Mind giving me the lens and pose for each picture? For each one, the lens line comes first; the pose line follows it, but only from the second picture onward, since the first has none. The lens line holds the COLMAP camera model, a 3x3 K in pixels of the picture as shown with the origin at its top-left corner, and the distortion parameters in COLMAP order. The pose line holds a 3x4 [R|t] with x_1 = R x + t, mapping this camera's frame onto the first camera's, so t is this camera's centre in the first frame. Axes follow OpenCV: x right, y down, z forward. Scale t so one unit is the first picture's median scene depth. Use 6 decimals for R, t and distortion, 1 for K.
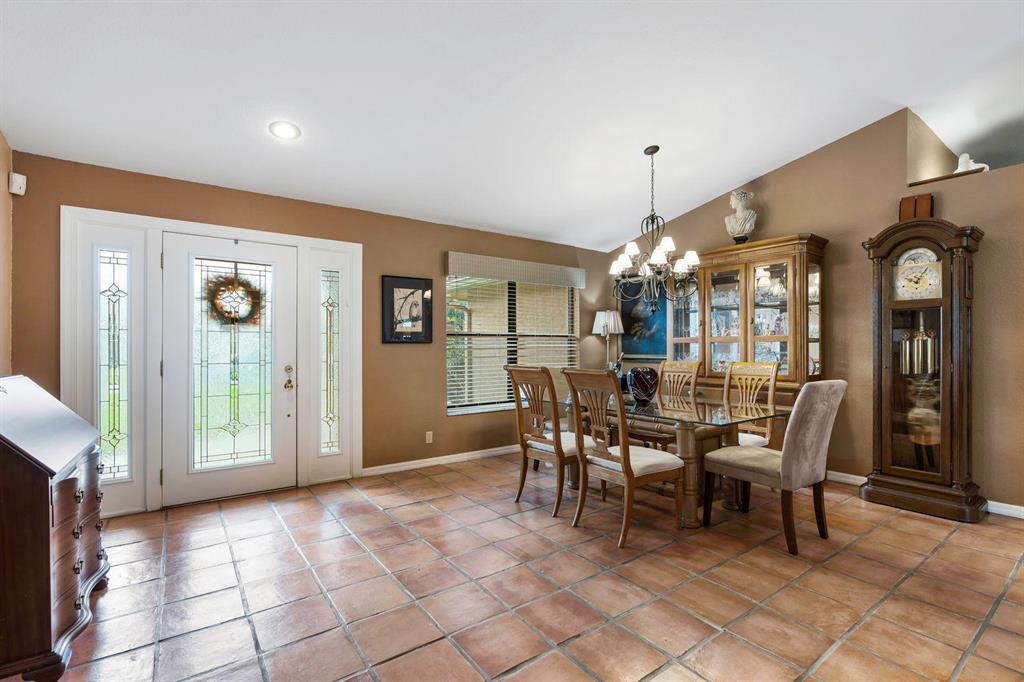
lens RADIAL K [[464.3, 0, 506.7], [0, 464.3, 343.7], [0, 0, 1]] dist [-0.002485, 0.002707]
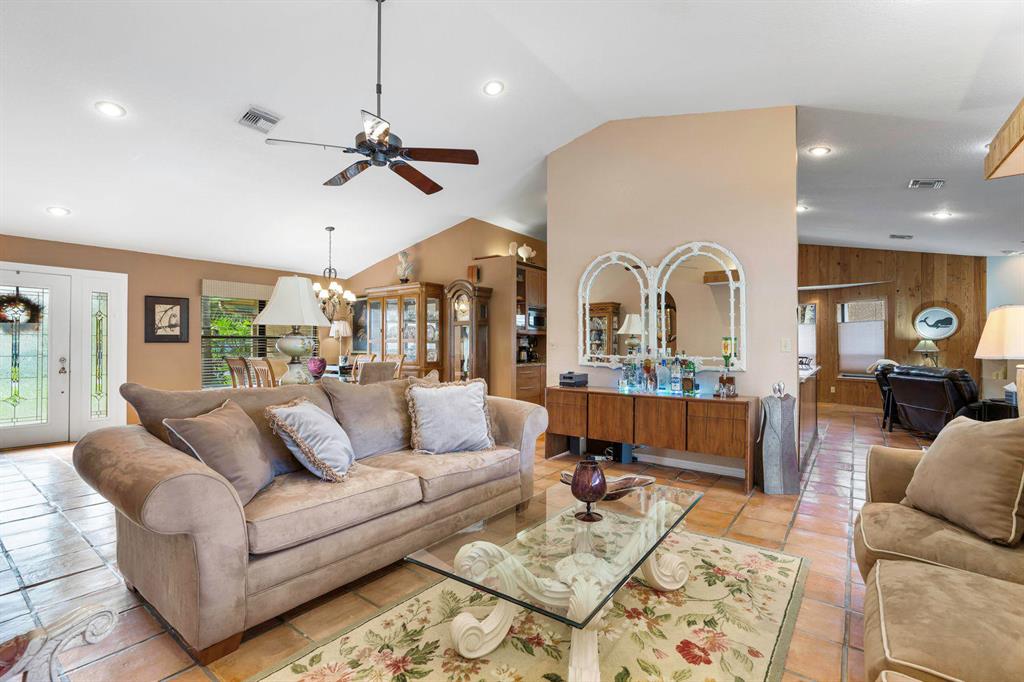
lens RADIAL K [[464.3, 0, 504.0], [0, 464.3, 338.9], [0, 0, 1]] dist [-0.002485, 0.002707]
pose [[0.955262, 0.005098, 0.295716, 0.380057], [-0.002436, 0.999953, -0.009371, -0.001744], [-0.295750, 0.008232, 0.955230, -0.721717]]
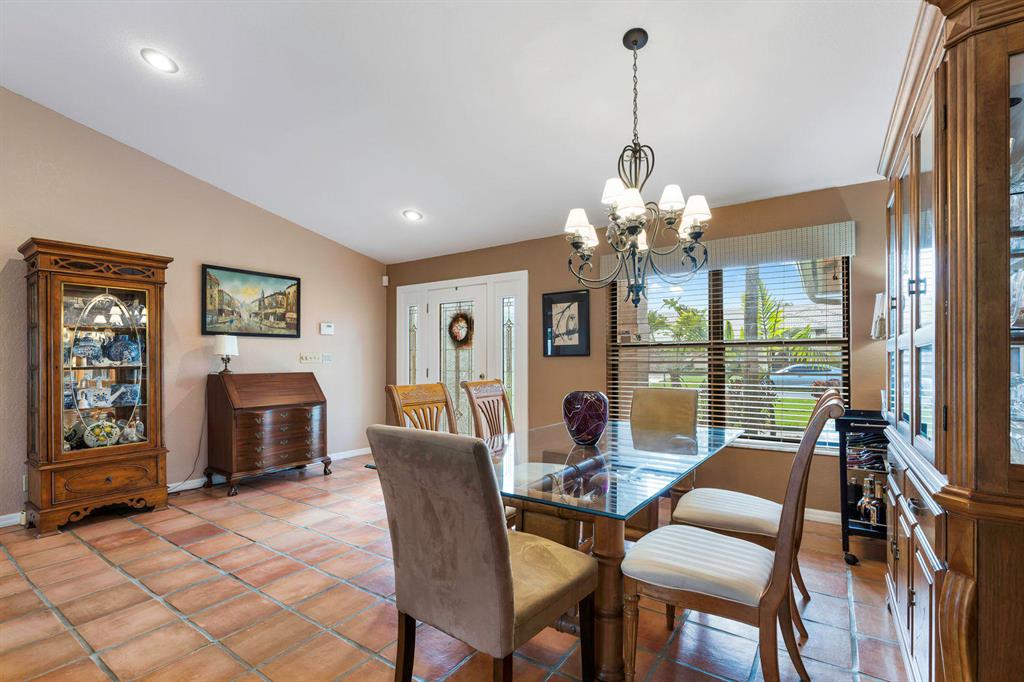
lens RADIAL K [[464.3, 0, 517.4], [0, 464.3, 358.7], [0, 0, 1]] dist [-0.002485, 0.002707]
pose [[0.343818, -0.000886, -0.939036, 0.752367], [0.007299, 0.999972, 0.001729, 0.001753], [0.939008, -0.007448, 0.343815, 0.583826]]
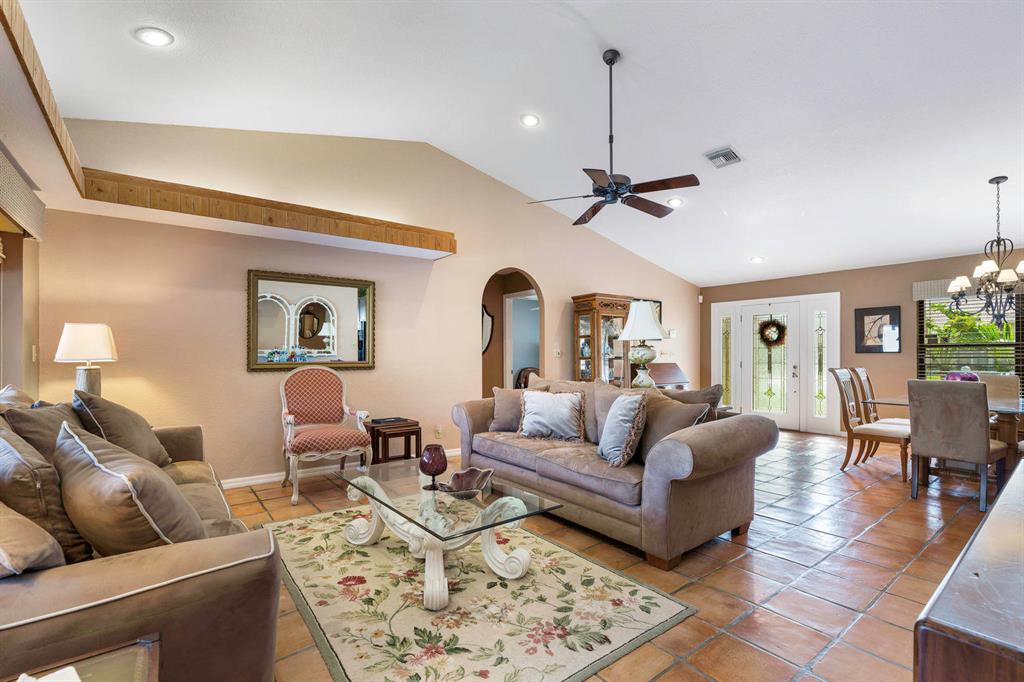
lens RADIAL K [[464.3, 0, 516.8], [0, 464.3, 349.8], [0, 0, 1]] dist [-0.002485, 0.002707]
pose [[0.040972, -0.011396, -0.999095, 1.252825], [0.003031, 0.999932, -0.011281, 0.001842], [0.999156, -0.002566, 0.041003, -0.187948]]
